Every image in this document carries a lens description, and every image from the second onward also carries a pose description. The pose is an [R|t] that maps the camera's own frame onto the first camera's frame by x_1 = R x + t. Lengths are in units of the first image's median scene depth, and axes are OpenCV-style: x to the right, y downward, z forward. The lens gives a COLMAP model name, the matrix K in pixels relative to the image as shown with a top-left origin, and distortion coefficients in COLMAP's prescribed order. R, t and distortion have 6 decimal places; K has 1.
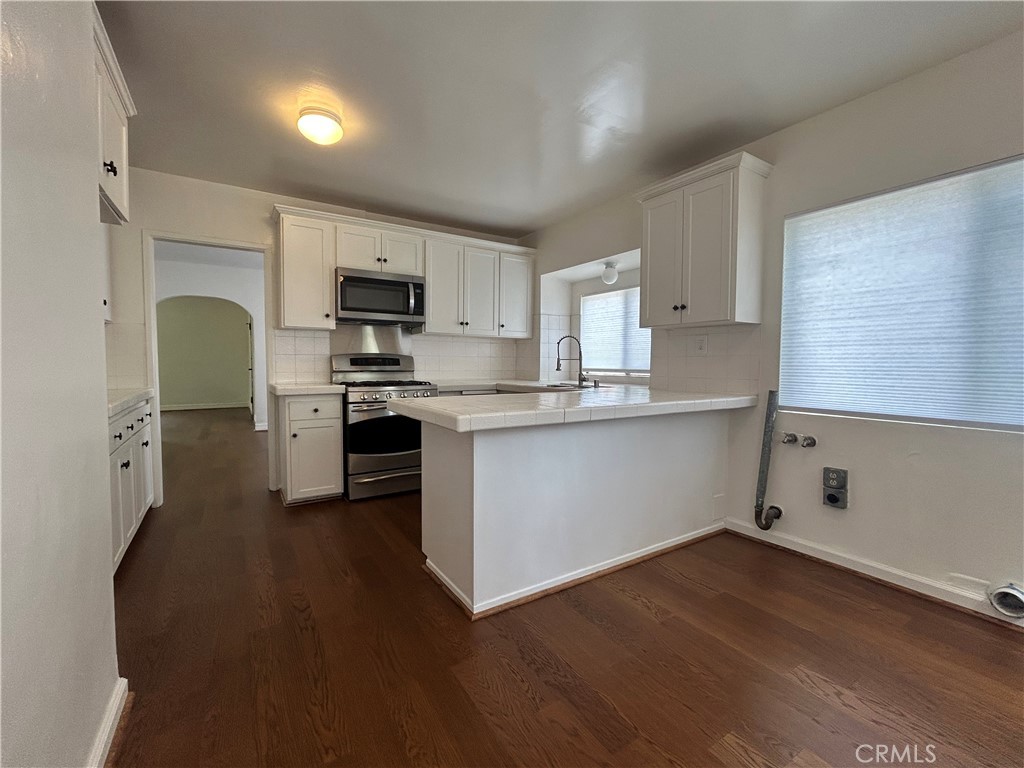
lens RADIAL K [[441.1, 0, 512.0], [0, 441.1, 384.0], [0, 0, 1]] dist [0.001881, 0.000265]
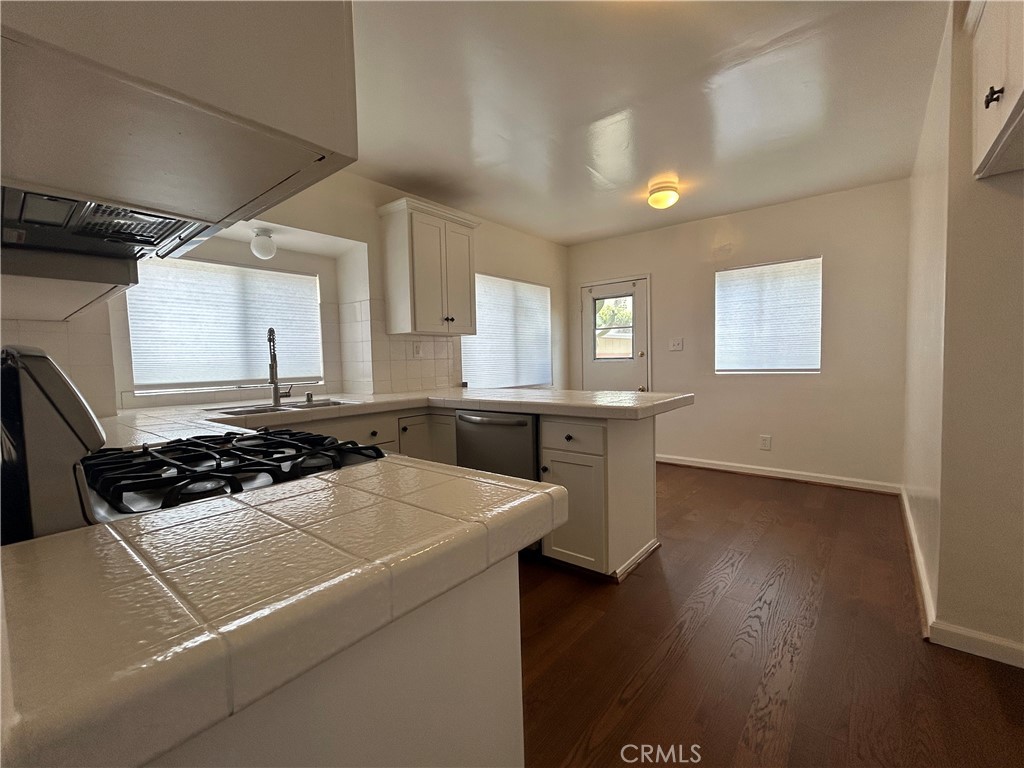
lens RADIAL K [[441.1, 0, 512.0], [0, 441.1, 384.0], [0, 0, 1]] dist [0.001881, 0.000265]
pose [[-0.312166, -0.050500, 0.948685, -0.596733], [0.071123, 0.994542, 0.076344, -0.054274], [-0.947362, 0.091305, -0.306870, 0.875661]]
